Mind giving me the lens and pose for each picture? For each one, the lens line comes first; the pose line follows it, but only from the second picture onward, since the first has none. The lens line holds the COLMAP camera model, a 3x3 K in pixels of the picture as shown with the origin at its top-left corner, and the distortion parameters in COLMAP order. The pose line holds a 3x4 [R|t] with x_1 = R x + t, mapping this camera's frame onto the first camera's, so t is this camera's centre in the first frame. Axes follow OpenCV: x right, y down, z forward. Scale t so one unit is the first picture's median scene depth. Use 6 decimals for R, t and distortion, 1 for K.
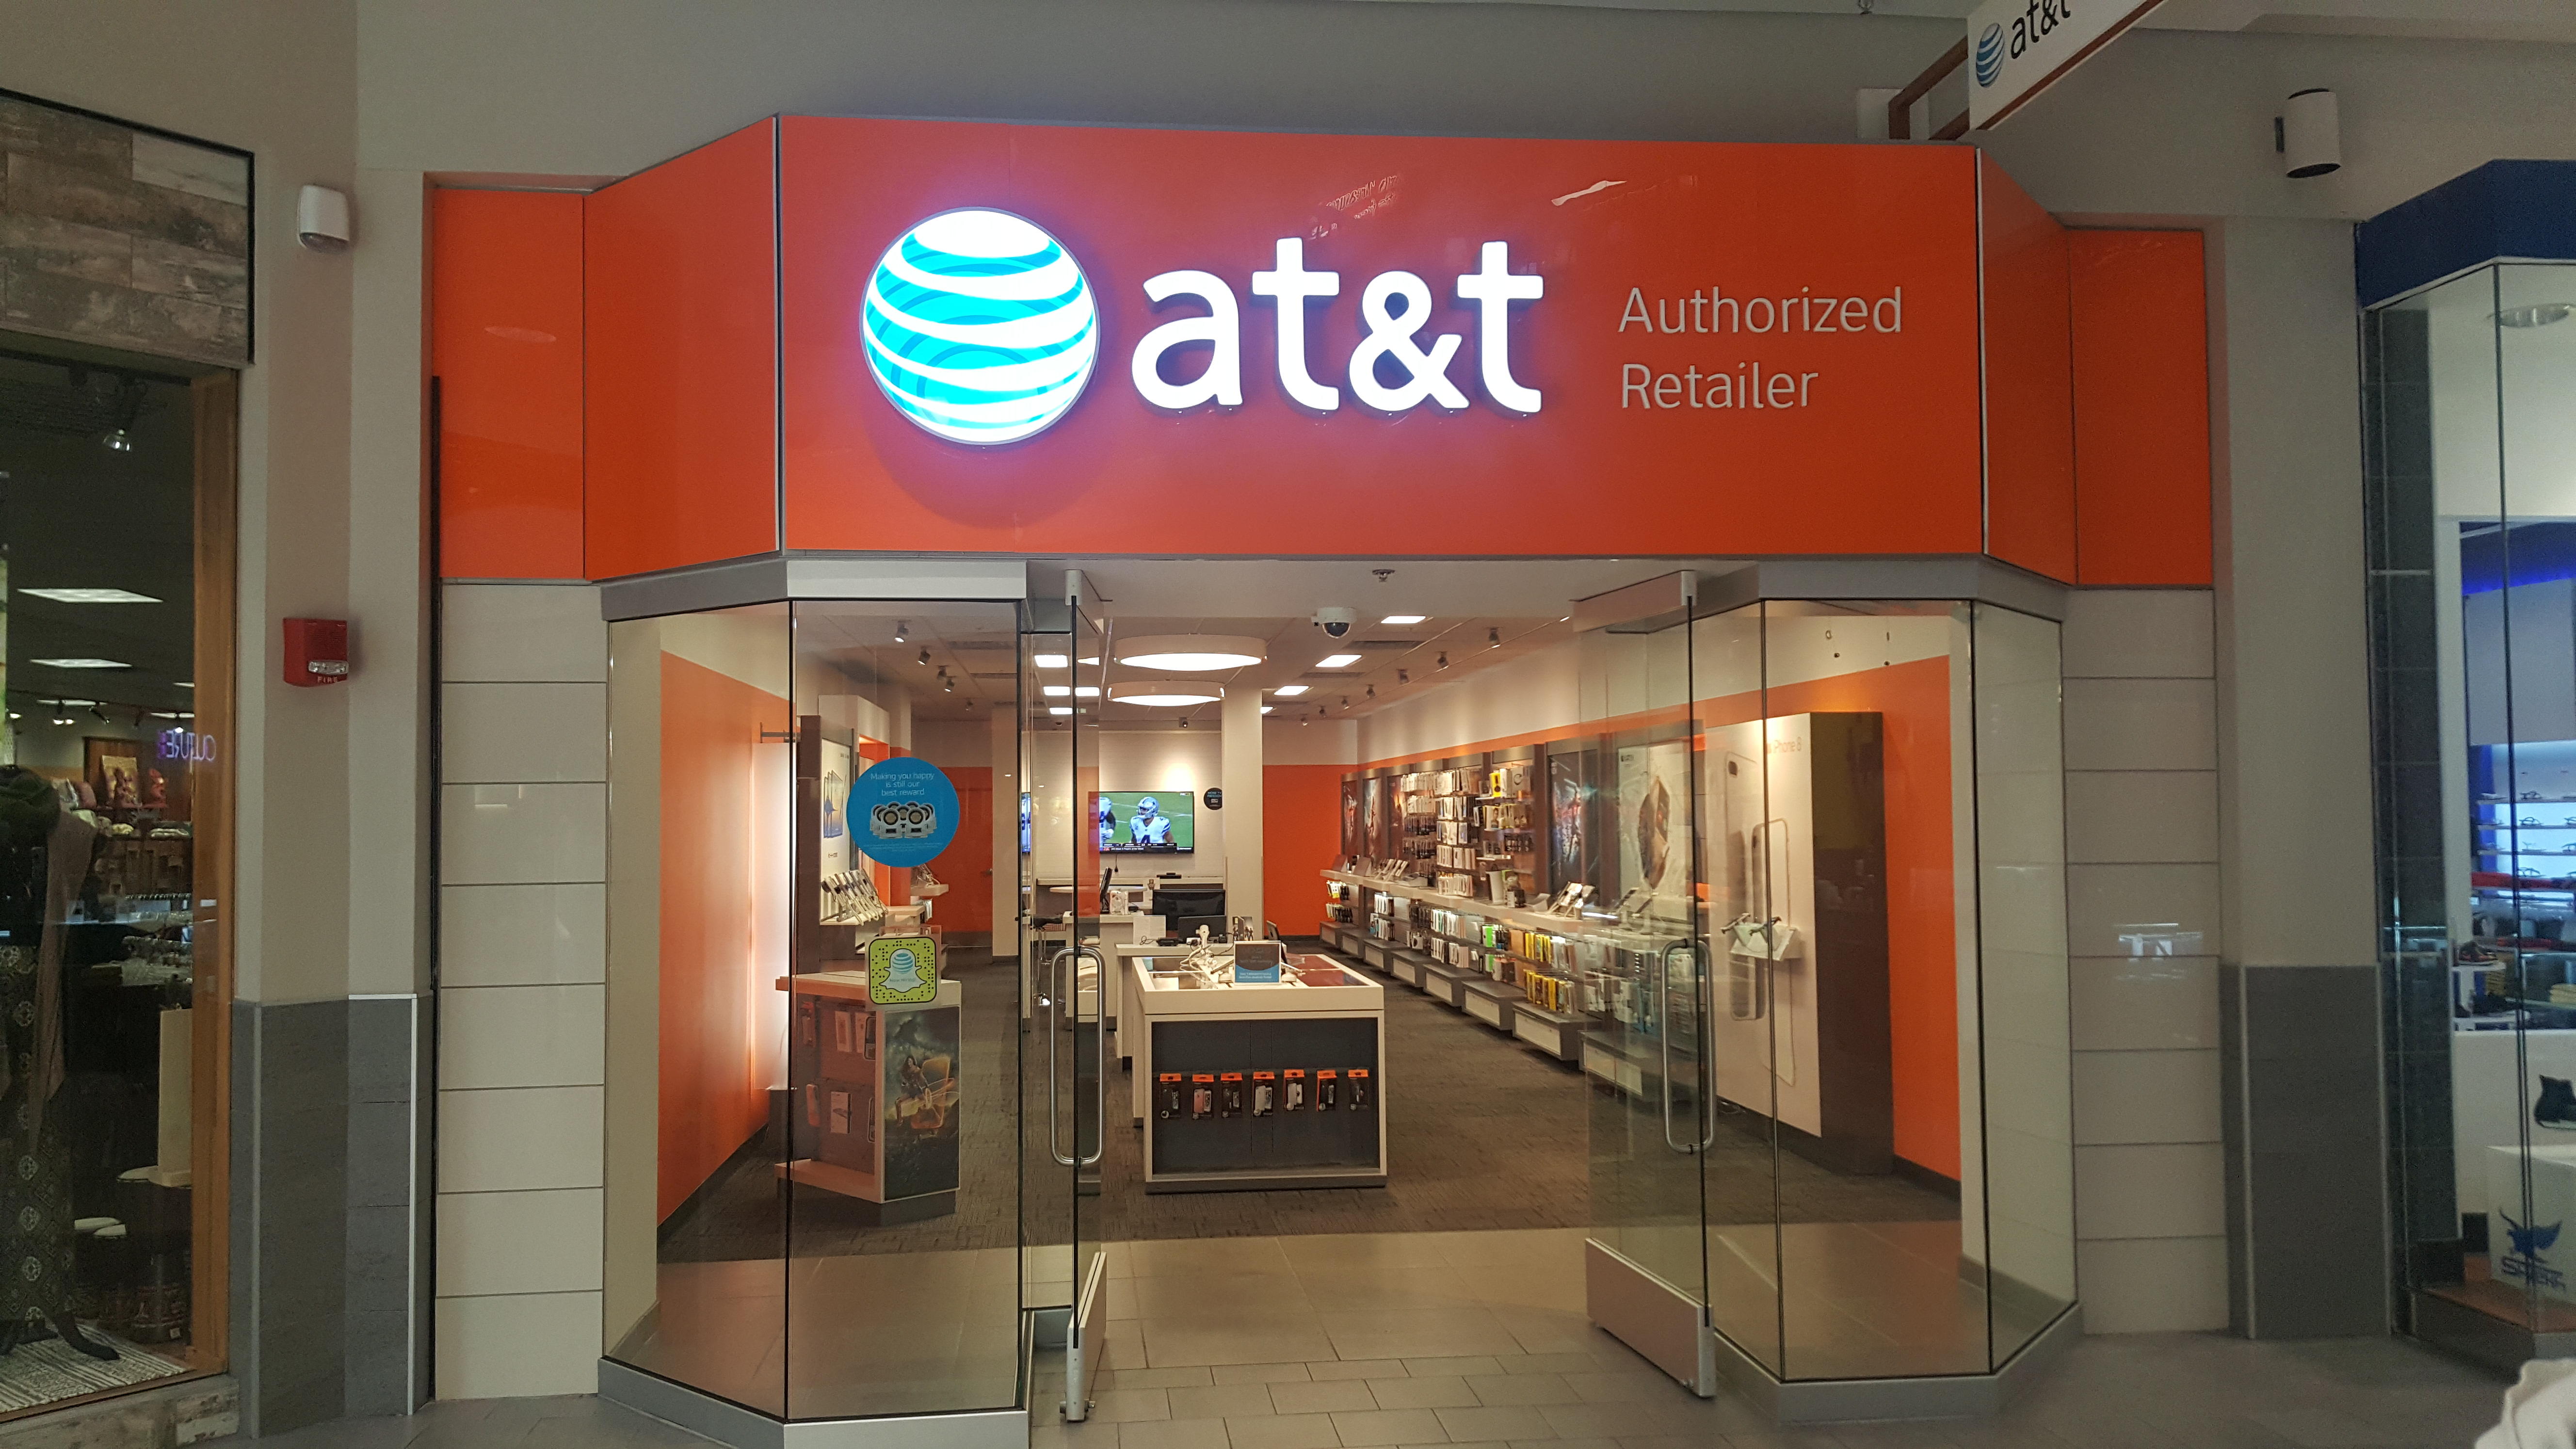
lens RADIAL K [[1949.8, 0, 1207.8], [0, 1949.8, 732.1], [0, 0, 1]] dist [0.119946, -0.123015]
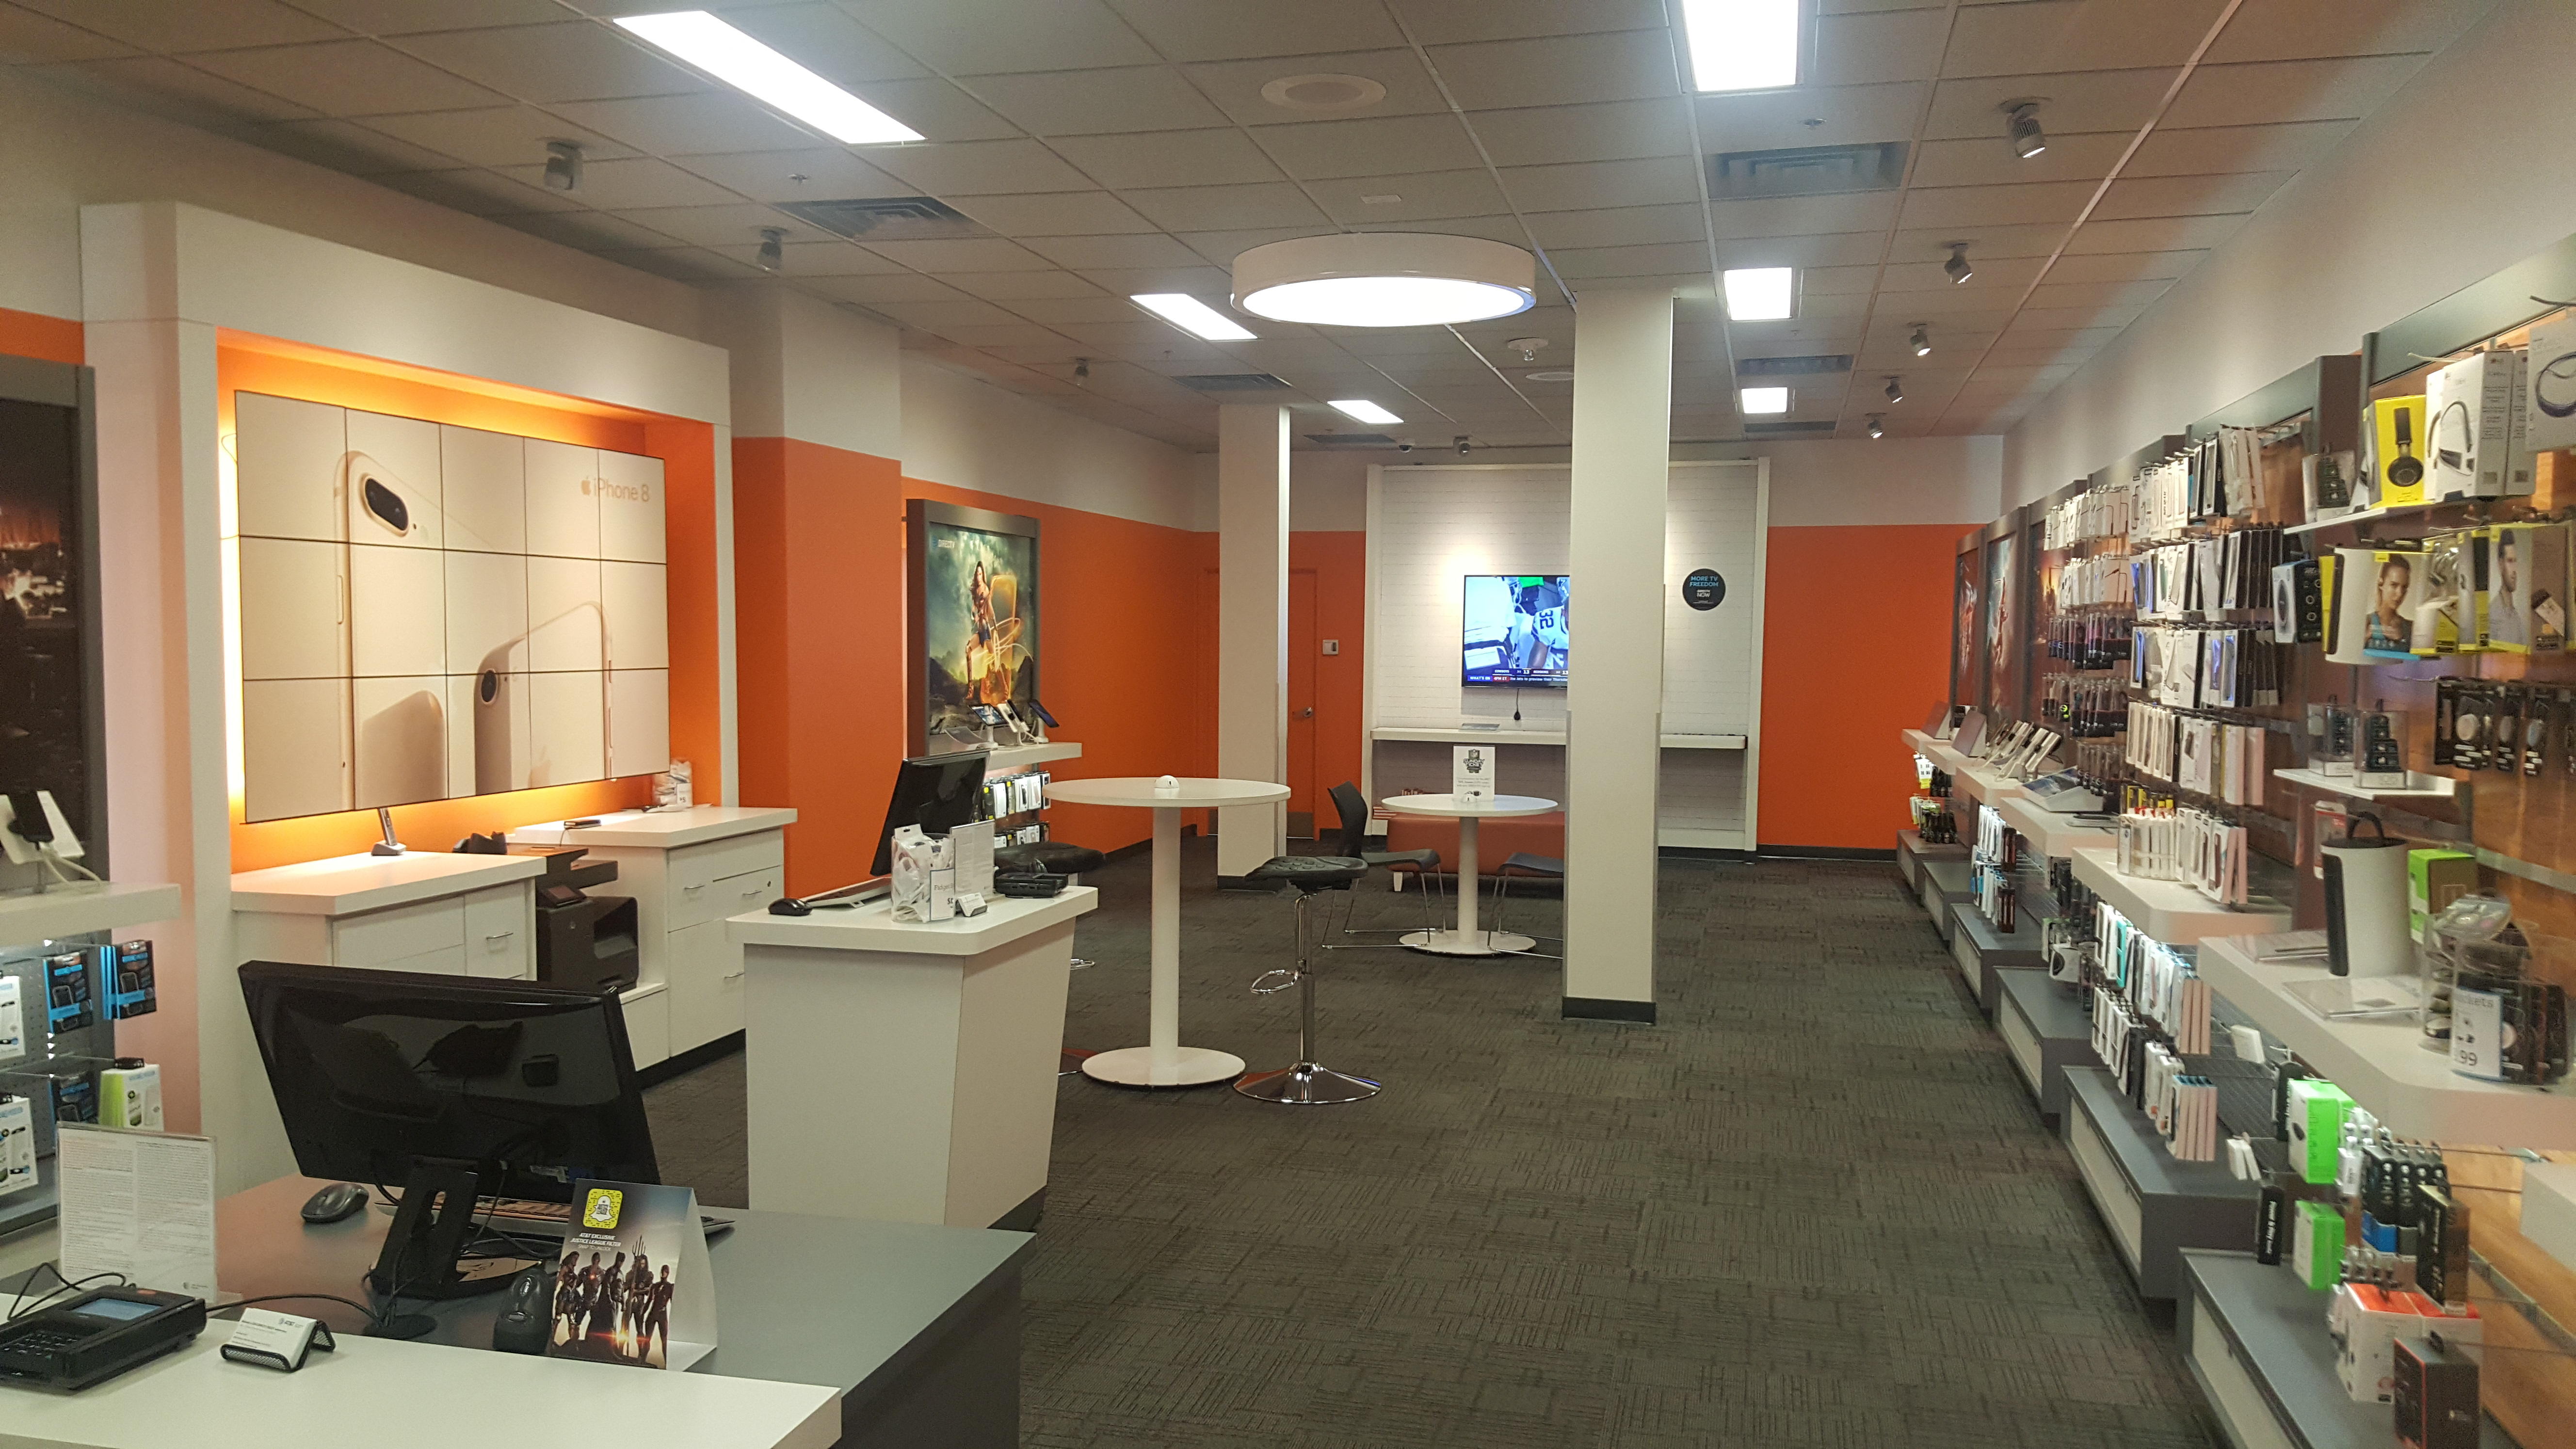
lens RADIAL K [[1961.0, 0, 1239.3], [0, 1961.0, 740.0], [0, 0, 1]] dist [0.079110, -0.122934]
pose [[0.945775, 0.034068, -0.323032, 0.088143], [-0.002012, 0.995080, 0.099052, 0.033388], [0.324817, -0.093031, 0.941190, 0.672814]]
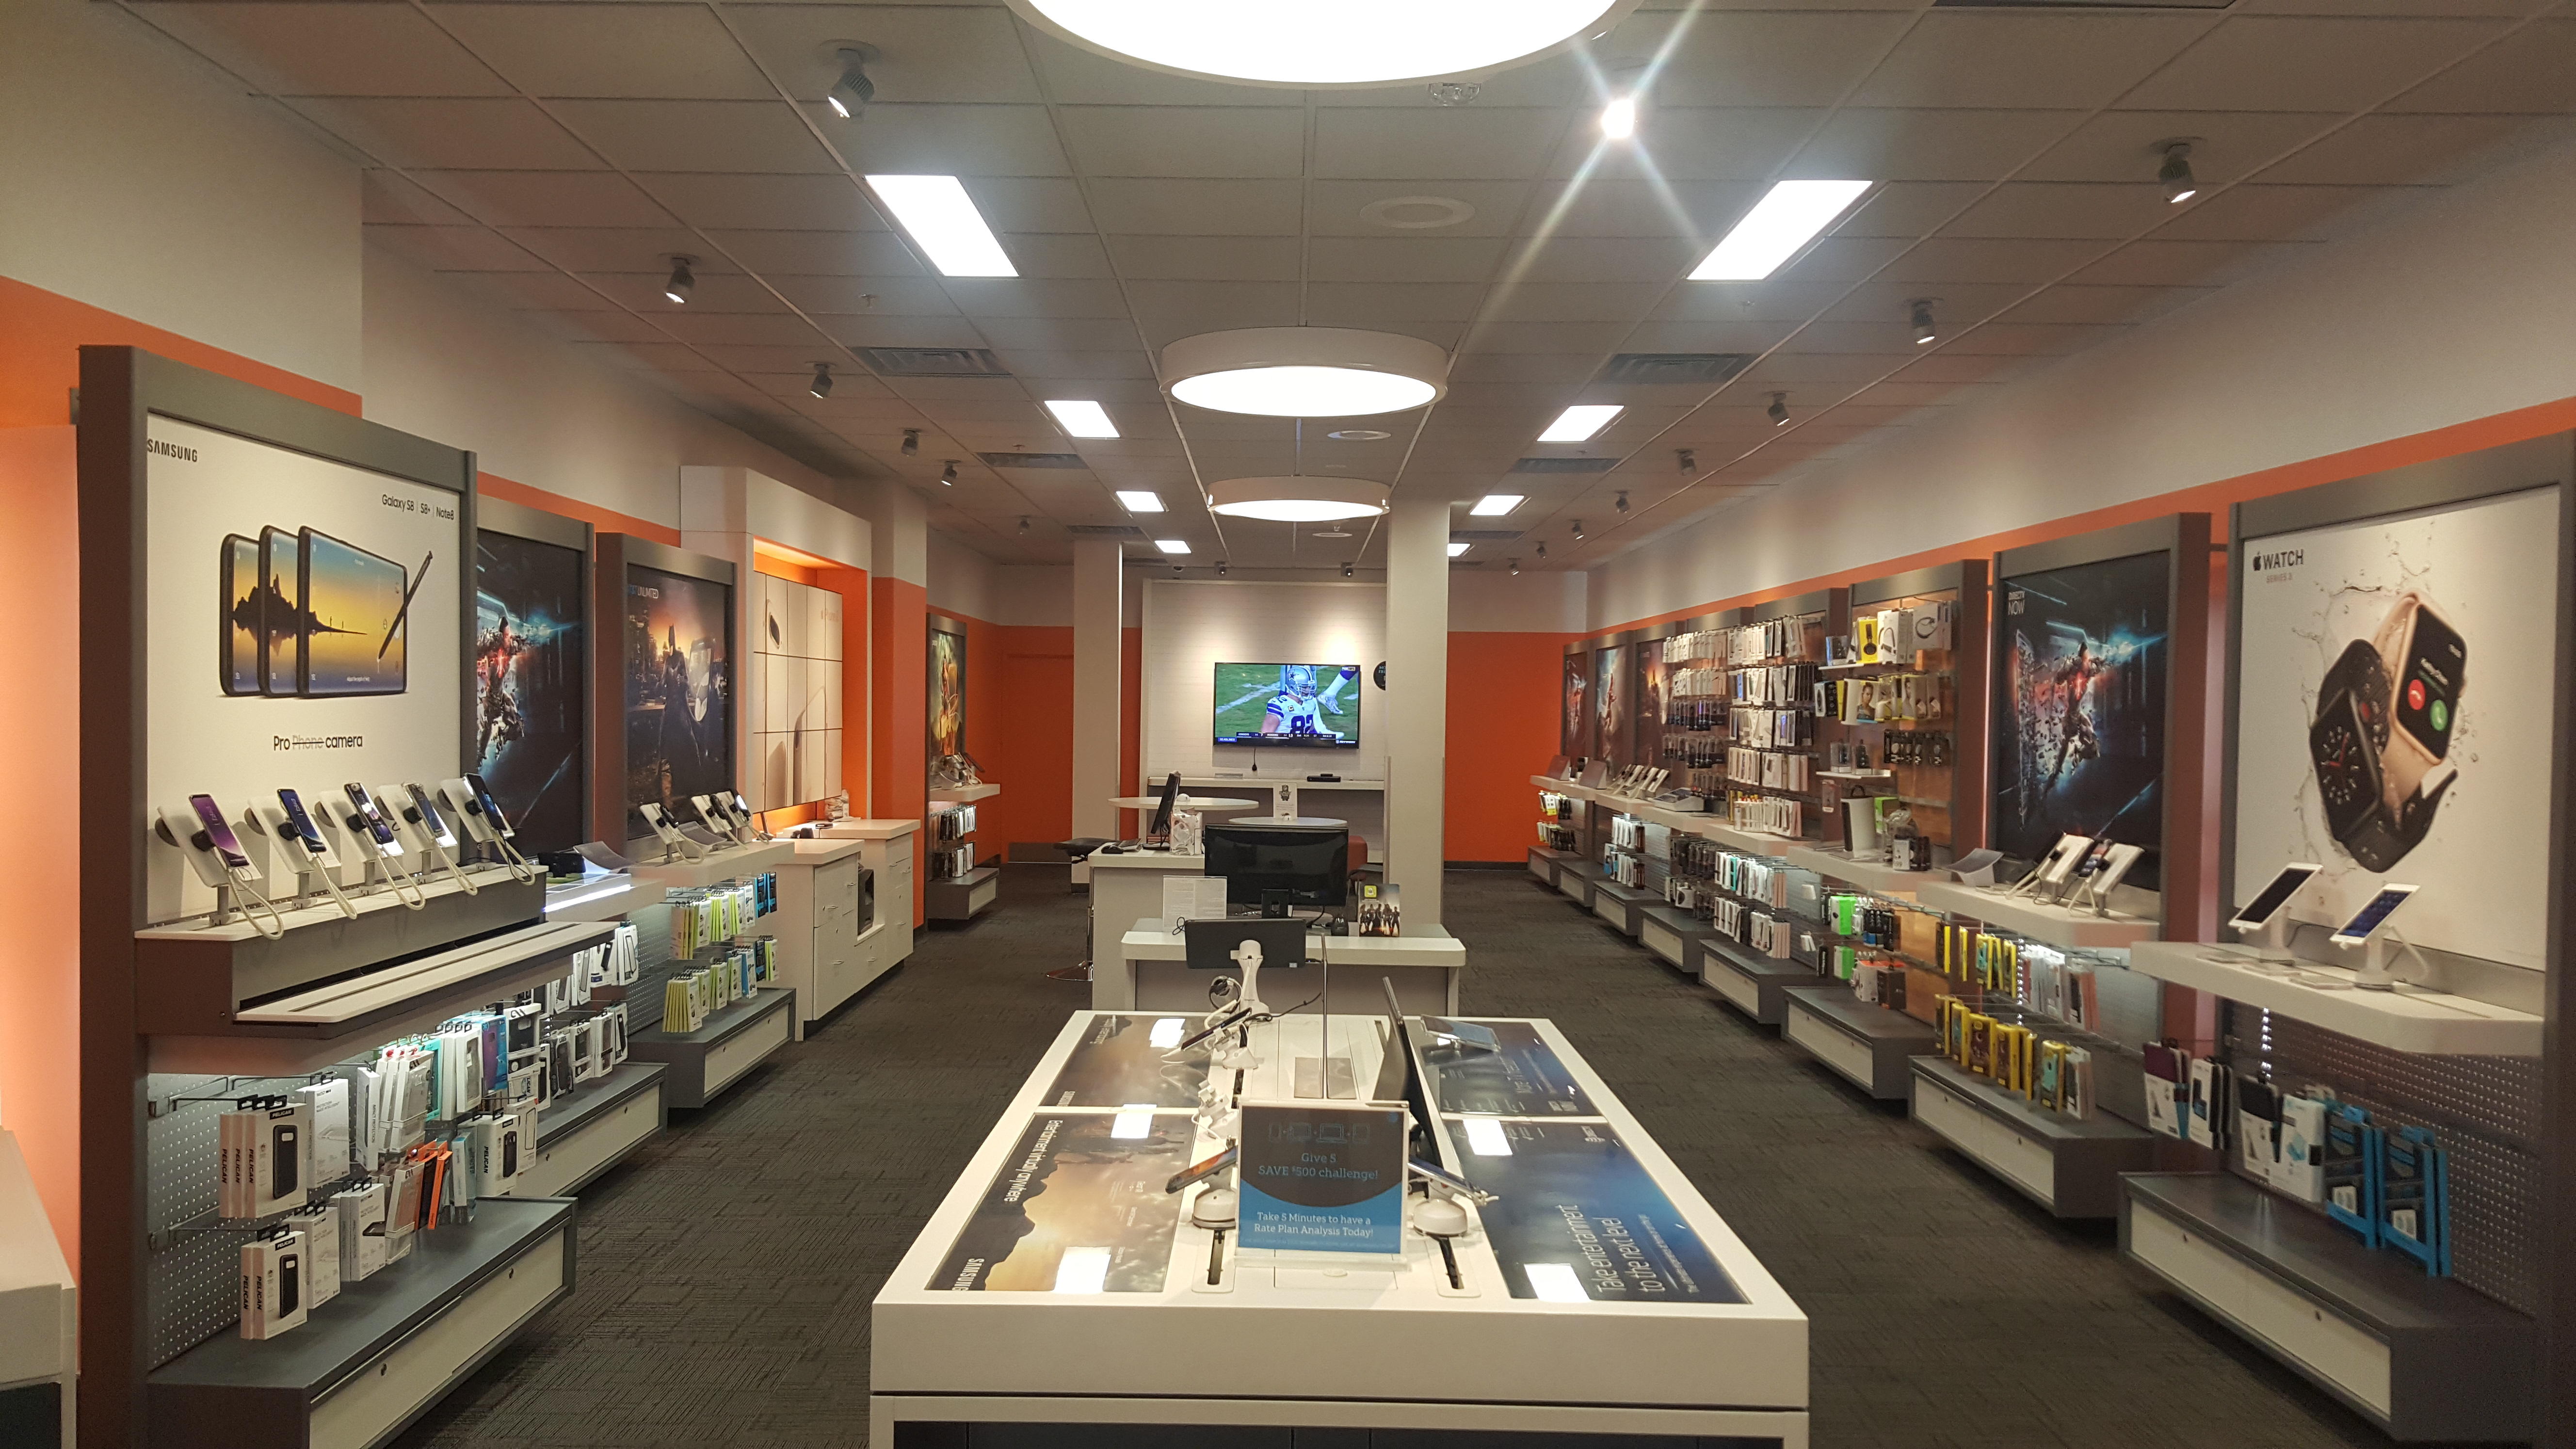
lens RADIAL K [[1949.8, 0, 1207.8], [0, 1949.8, 732.1], [0, 0, 1]] dist [0.119946, -0.123015]
pose [[0.994344, 0.023512, -0.103573, 0.019153], [-0.017612, 0.998189, 0.057521, 0.021345], [0.104737, -0.055371, 0.992957, 0.386168]]
